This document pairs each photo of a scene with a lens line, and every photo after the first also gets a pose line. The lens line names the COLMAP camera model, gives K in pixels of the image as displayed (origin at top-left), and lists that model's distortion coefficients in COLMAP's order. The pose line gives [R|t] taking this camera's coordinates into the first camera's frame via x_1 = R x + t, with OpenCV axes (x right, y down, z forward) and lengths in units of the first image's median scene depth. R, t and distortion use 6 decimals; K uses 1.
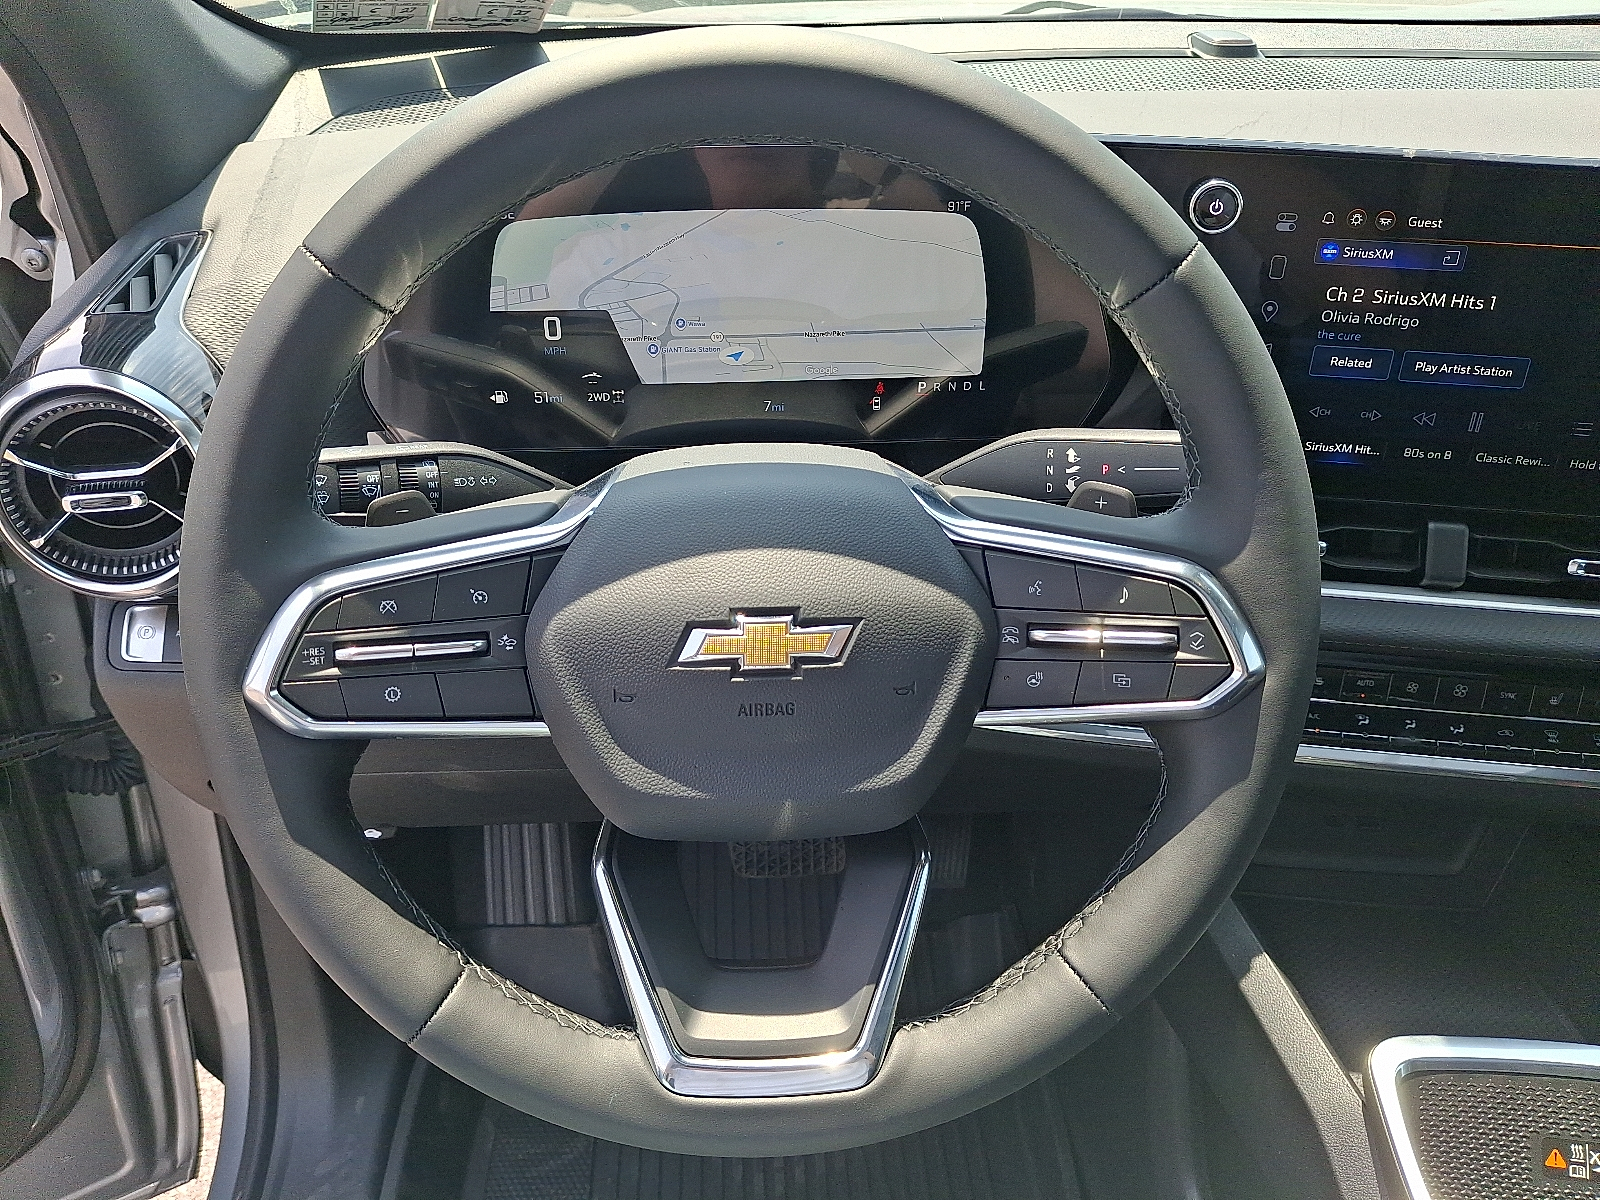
lens RADIAL K [[1161.1, 0, 800.0], [0, 1161.1, 600.0], [0, 0, 1]] dist [0.000006, 0.000047]
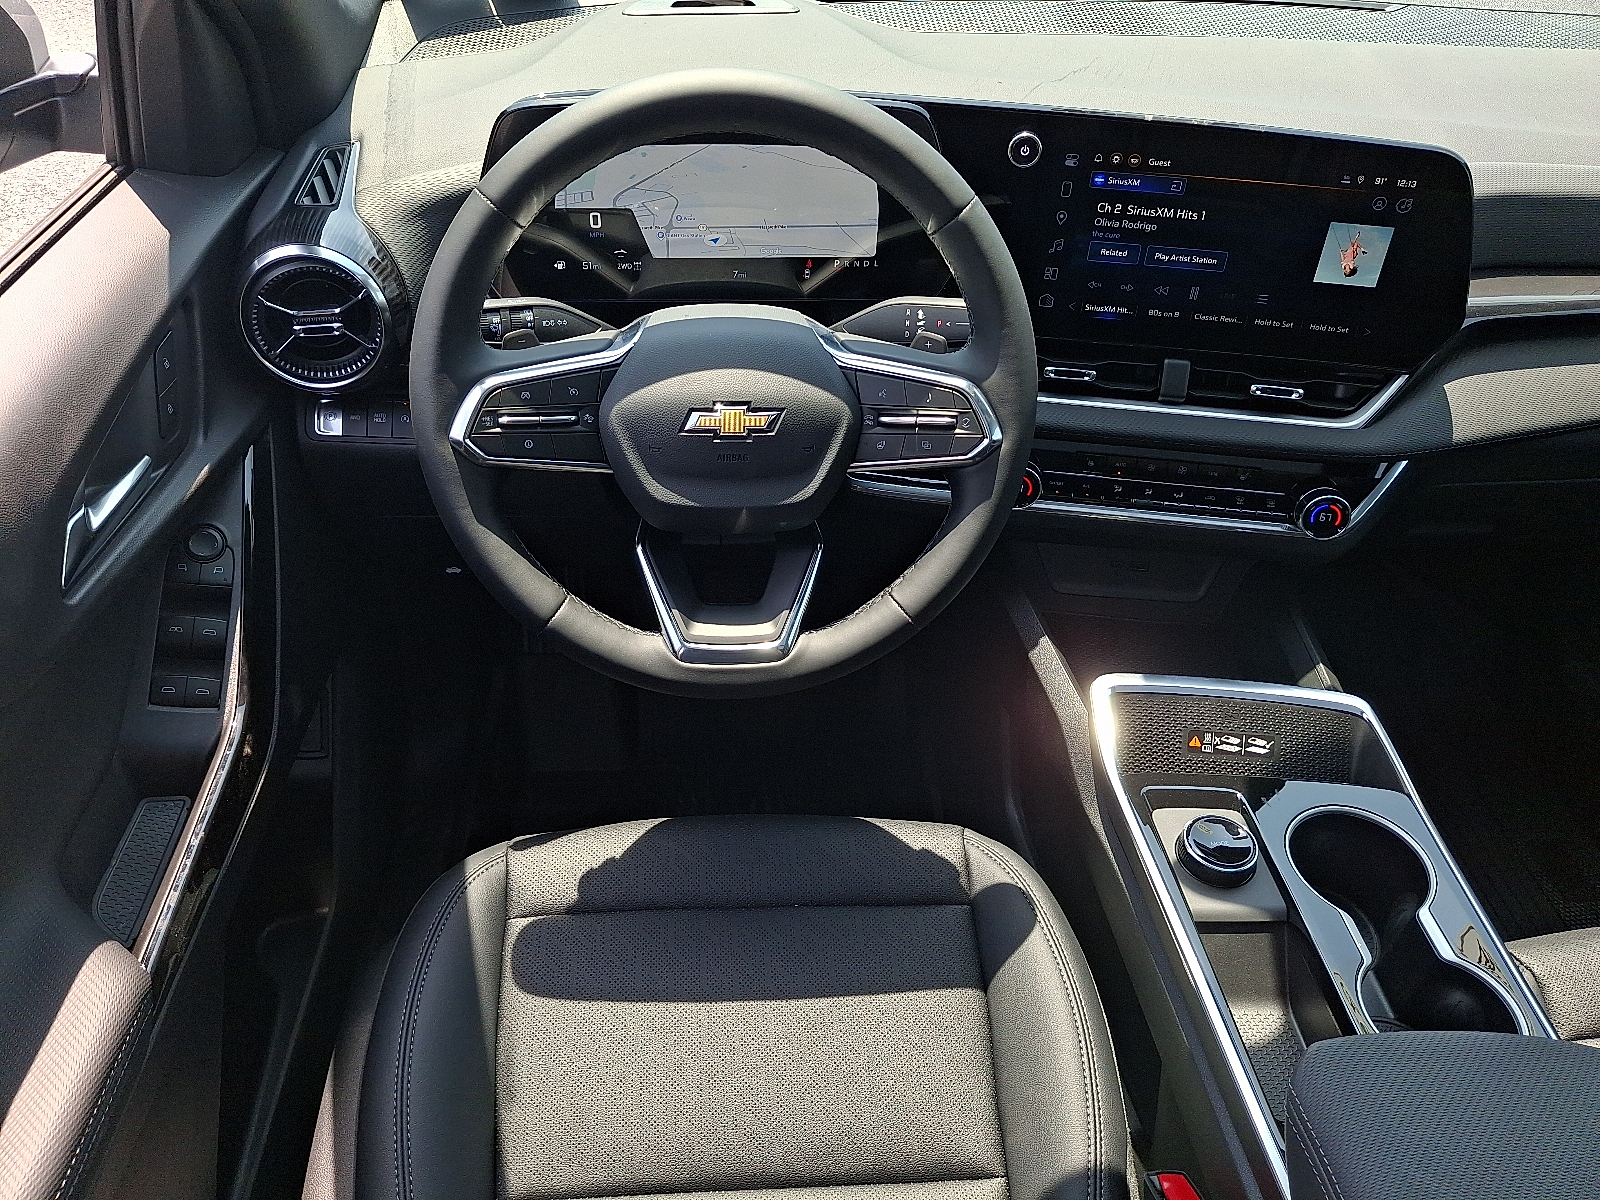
lens RADIAL K [[1275.5, 0, 800.0], [0, 1275.5, 600.0], [0, 0, 1]] dist [0.139635, -0.365380]
pose [[0.999671, 0.014360, 0.021258, 0.031868], [-0.016886, 0.992150, 0.123905, 0.054735], [-0.019312, -0.124223, 0.992066, -0.857739]]
